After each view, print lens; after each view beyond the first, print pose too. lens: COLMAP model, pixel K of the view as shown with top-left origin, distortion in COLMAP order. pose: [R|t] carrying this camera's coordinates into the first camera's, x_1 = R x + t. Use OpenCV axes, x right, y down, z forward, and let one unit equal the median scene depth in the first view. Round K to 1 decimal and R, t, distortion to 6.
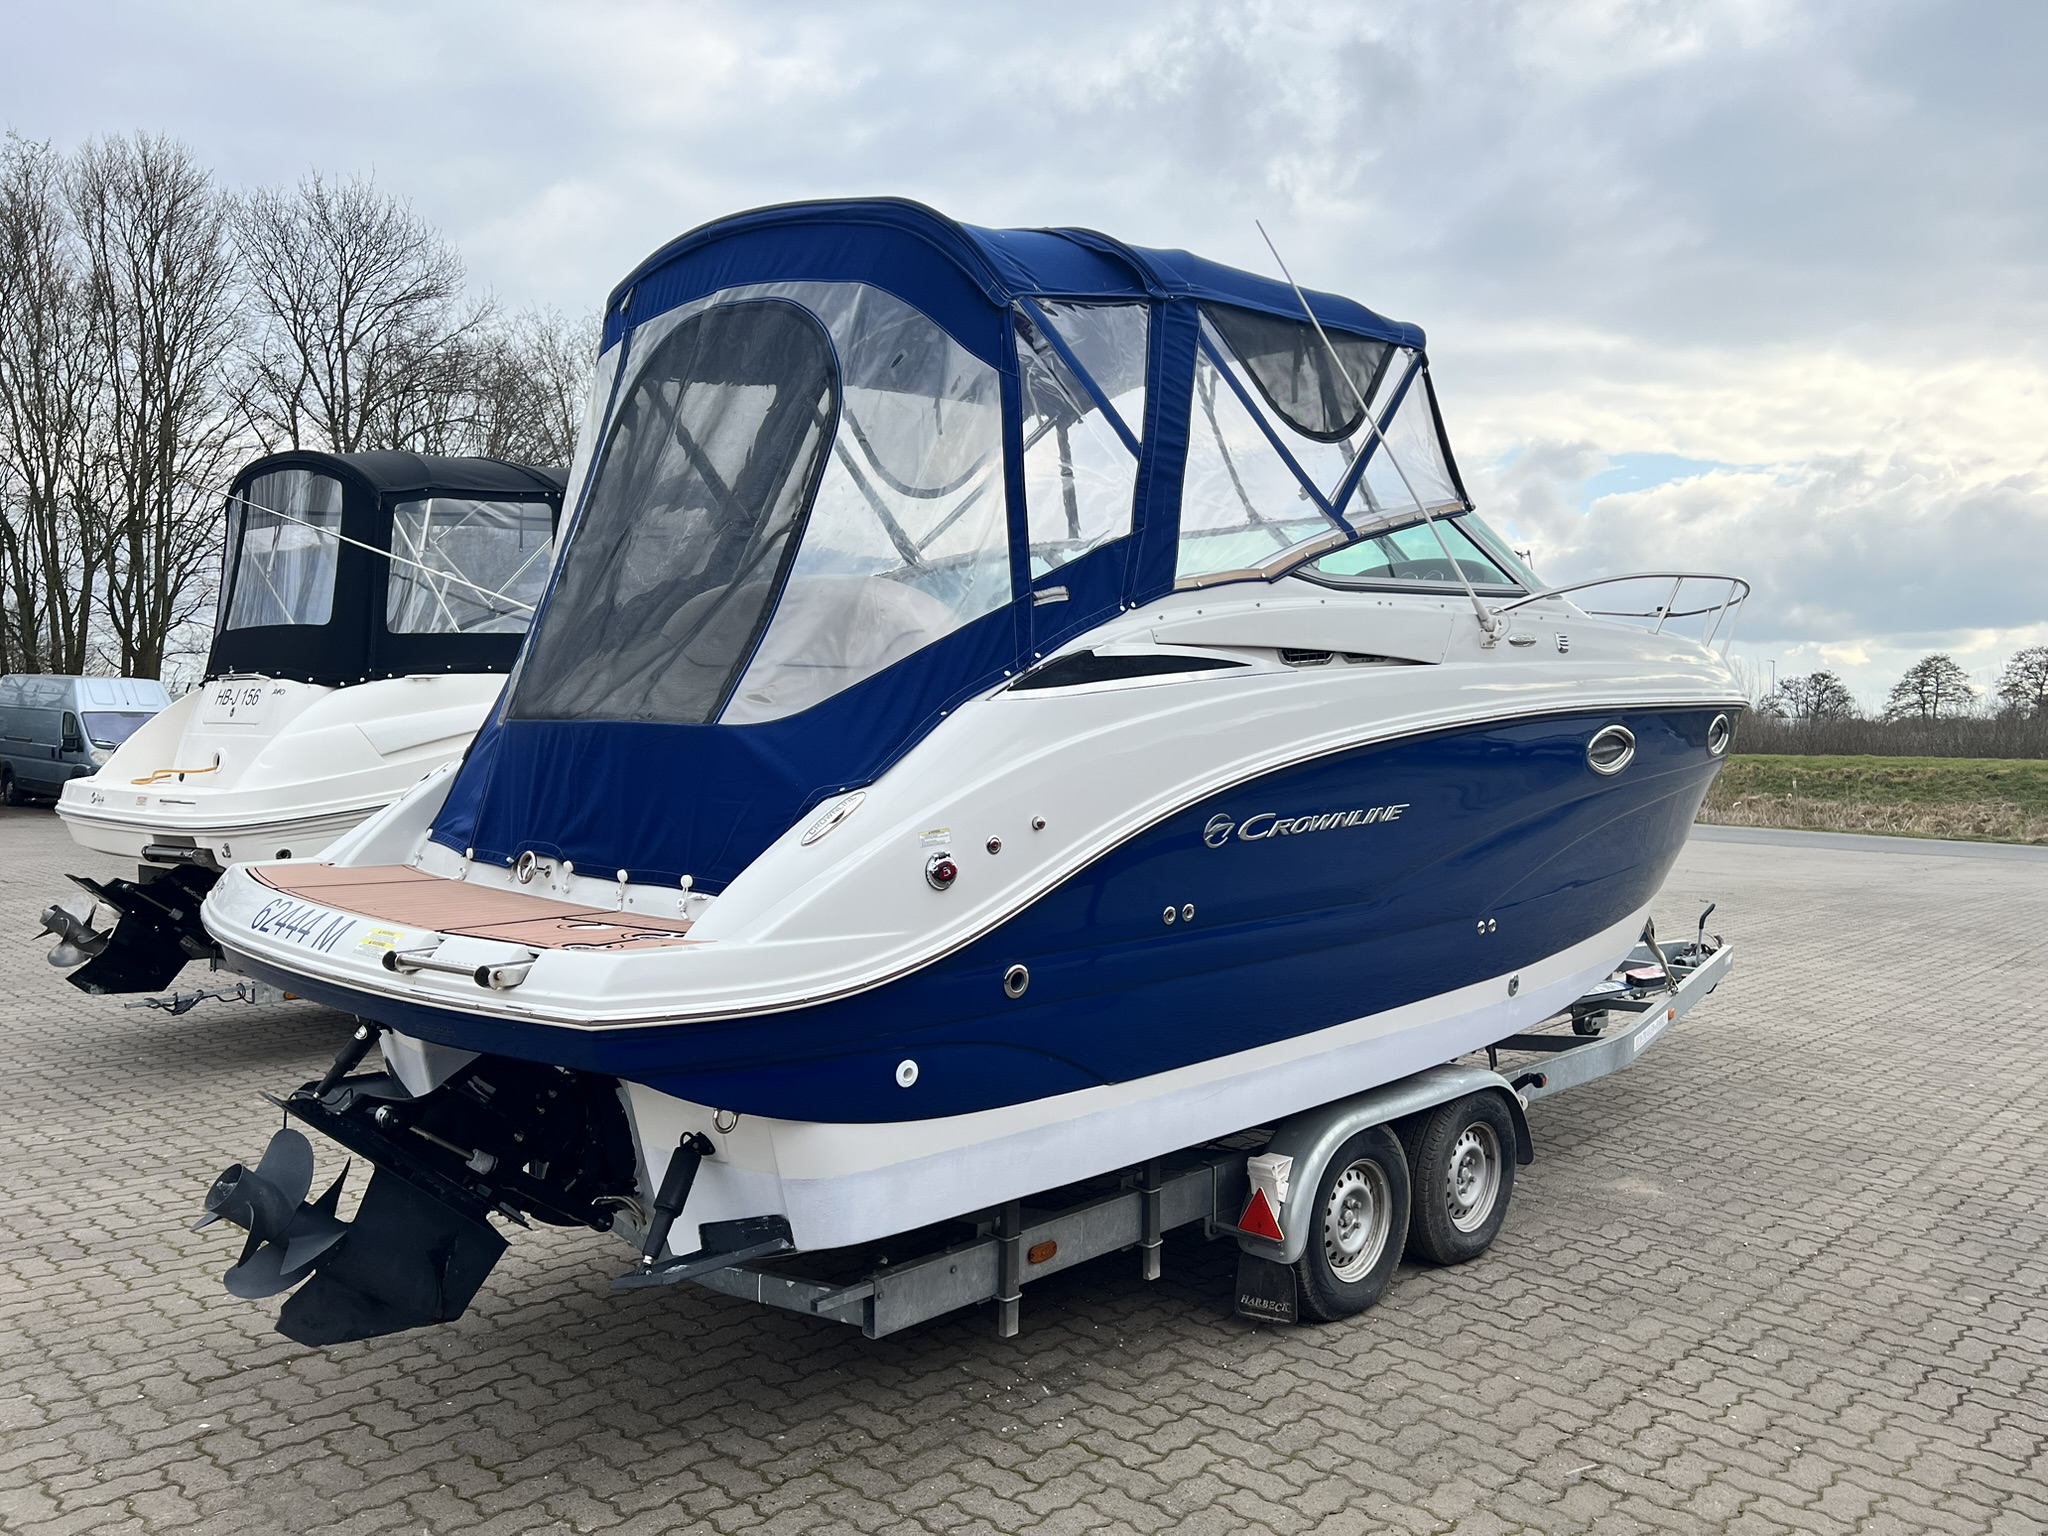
lens RADIAL K [[1426.1, 0, 1024.0], [0, 1426.1, 768.0], [0, 0, 1]] dist [-0.002565, -0.000094]
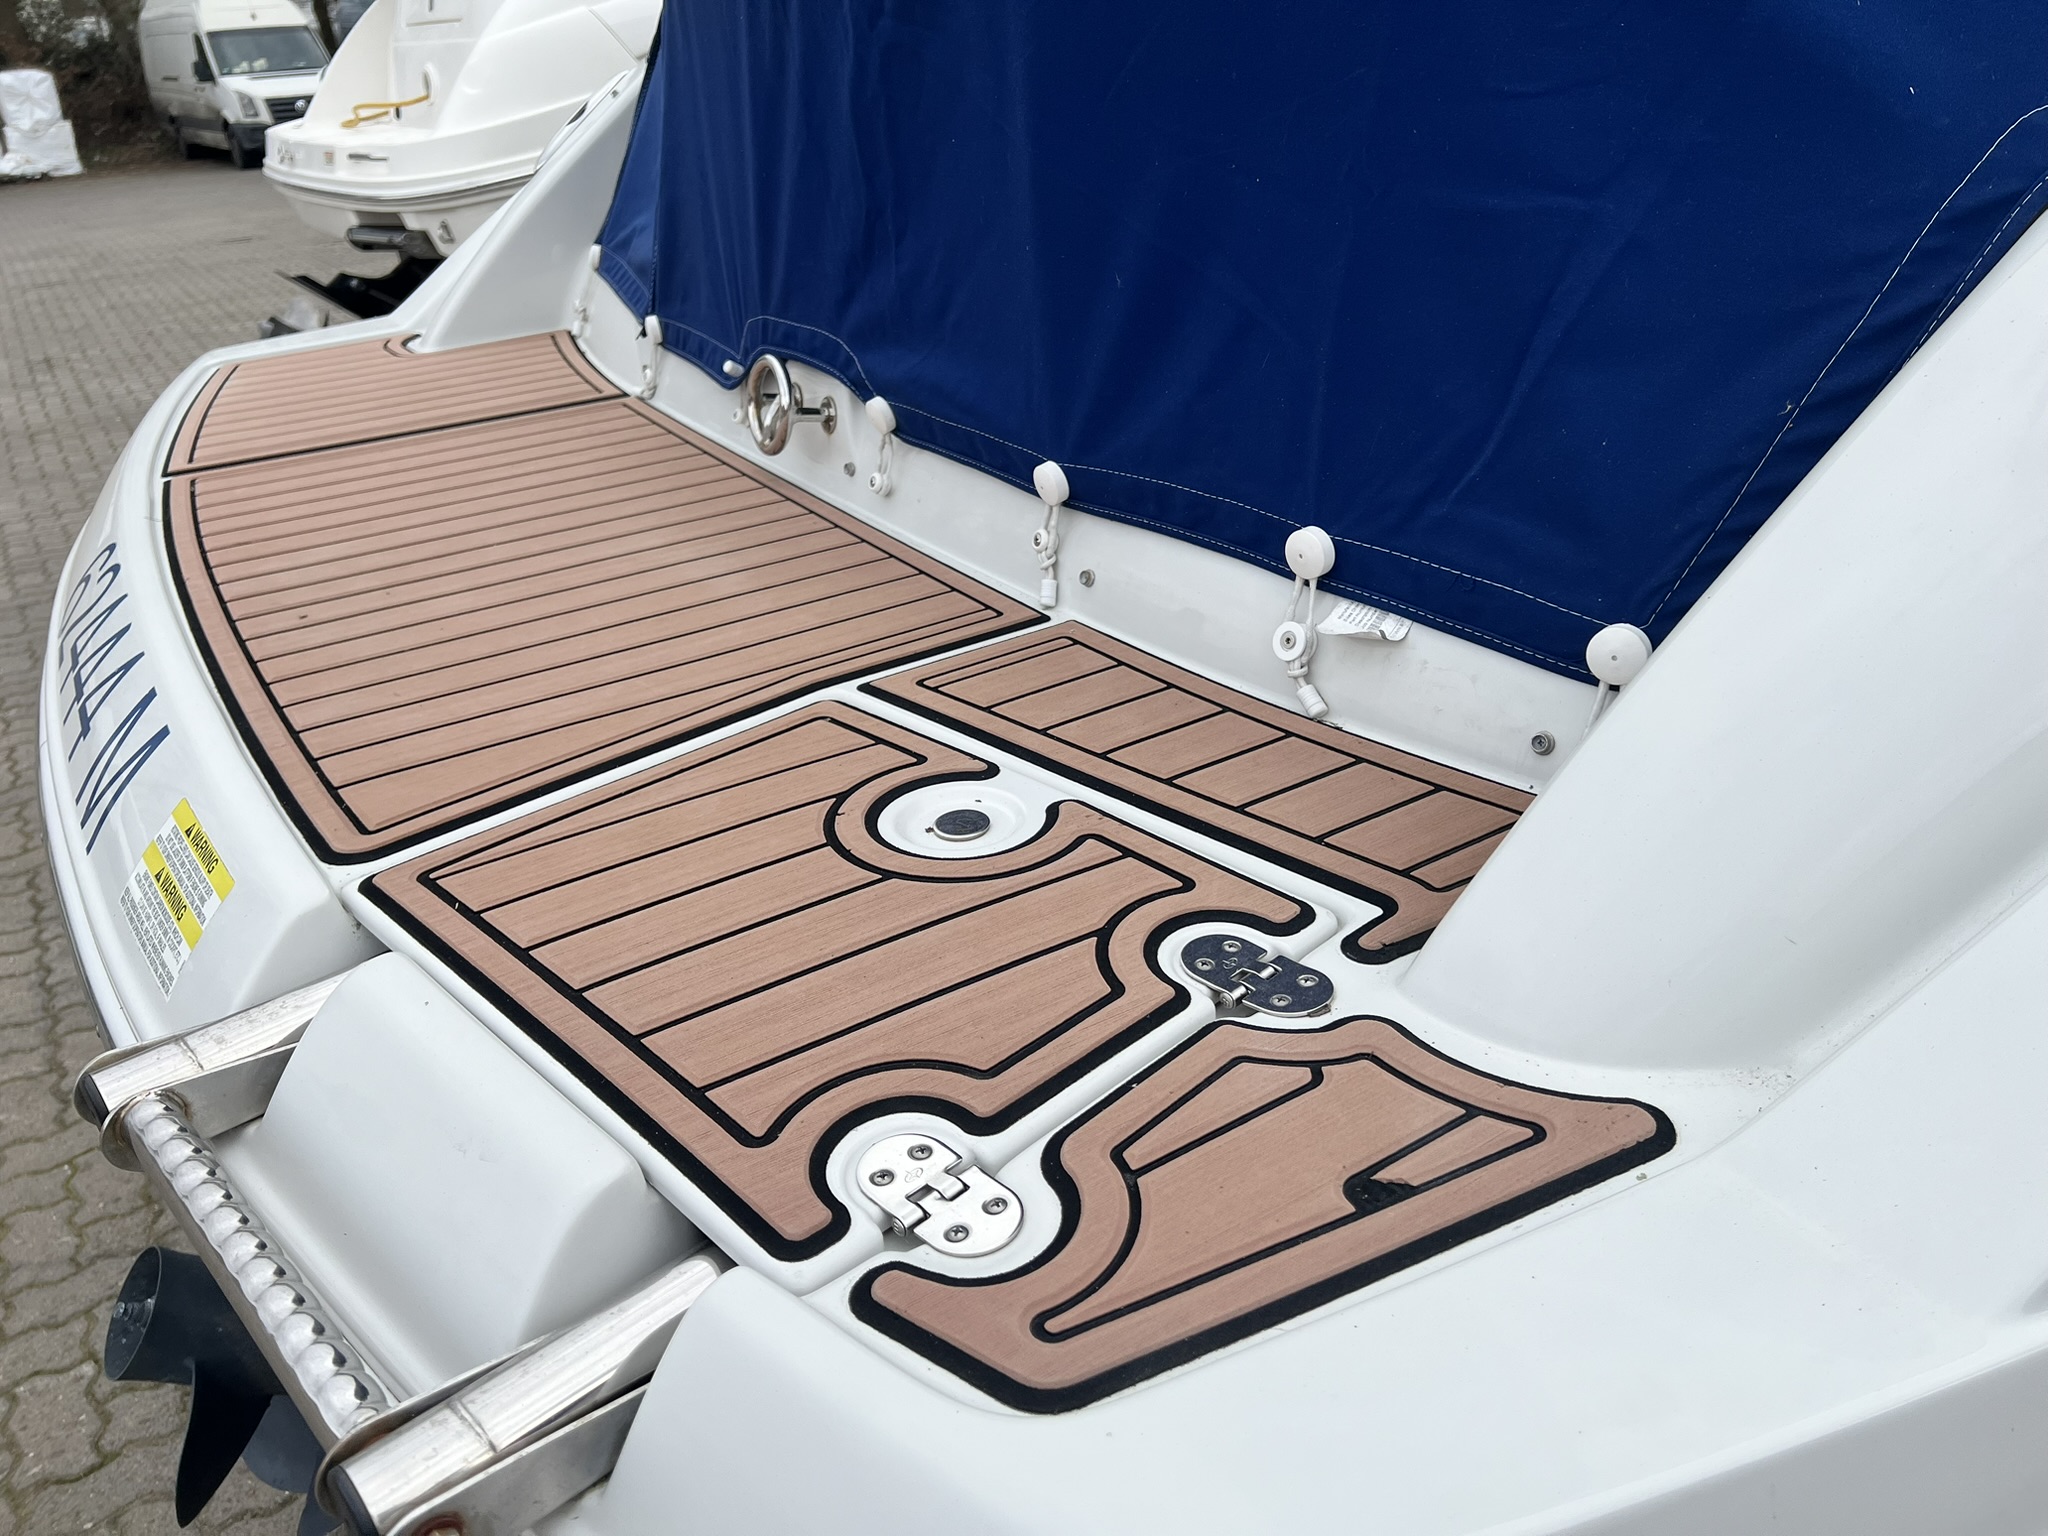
lens RADIAL K [[1426.1, 0, 1024.0], [0, 1426.1, 768.0], [0, 0, 1]] dist [-0.002565, -0.000094]
pose [[0.966185, 0.055956, -0.251706, -0.193294], [0.065244, 0.891351, 0.448594, -0.002114], [0.249459, -0.449847, 0.857559, 0.663392]]
